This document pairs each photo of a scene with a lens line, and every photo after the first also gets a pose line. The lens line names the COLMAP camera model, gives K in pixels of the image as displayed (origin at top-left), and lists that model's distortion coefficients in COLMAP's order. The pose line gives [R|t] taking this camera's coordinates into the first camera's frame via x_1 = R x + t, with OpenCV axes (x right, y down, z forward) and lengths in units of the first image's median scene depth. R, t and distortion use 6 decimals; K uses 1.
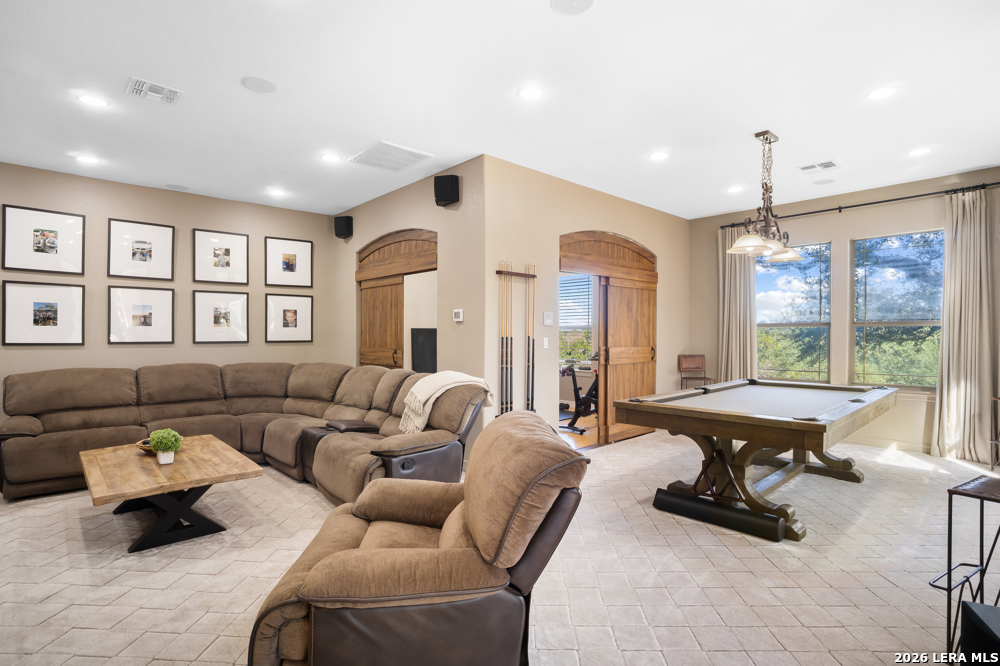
lens RADIAL K [[487.5, 0, 501.5], [0, 487.5, 334.4], [0, 0, 1]] dist [-0.055788, 0.020262]
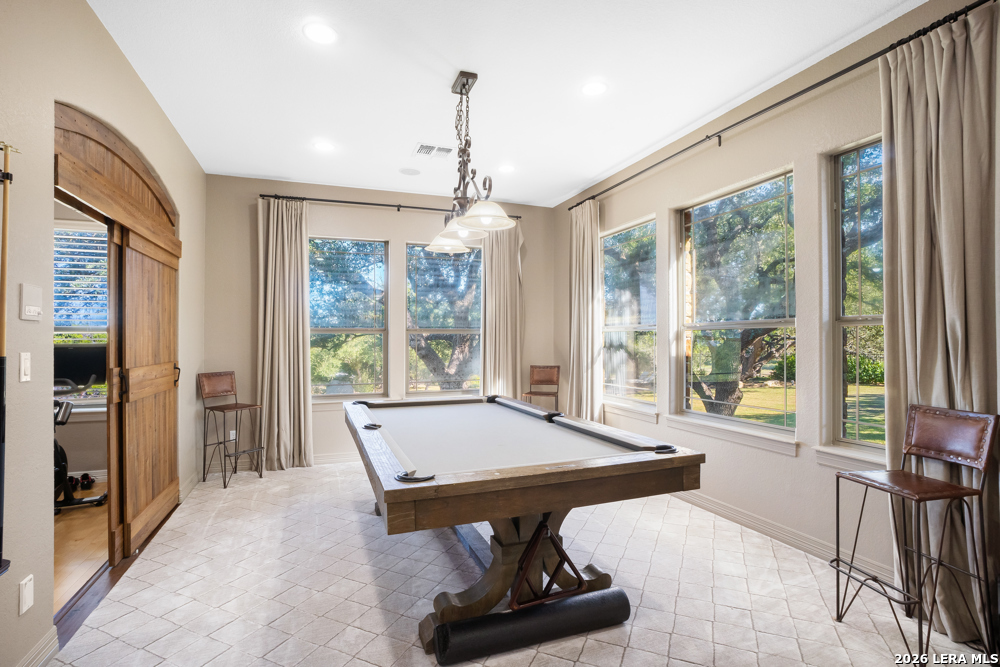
lens RADIAL K [[487.5, 0, 499.7], [0, 487.5, 335.8], [0, 0, 1]] dist [-0.055788, 0.020262]
pose [[0.380909, 0.009040, 0.924568, -0.082236], [0.003695, 0.999929, -0.011299, 0.000008], [-0.924605, 0.007720, 0.380849, 0.413896]]
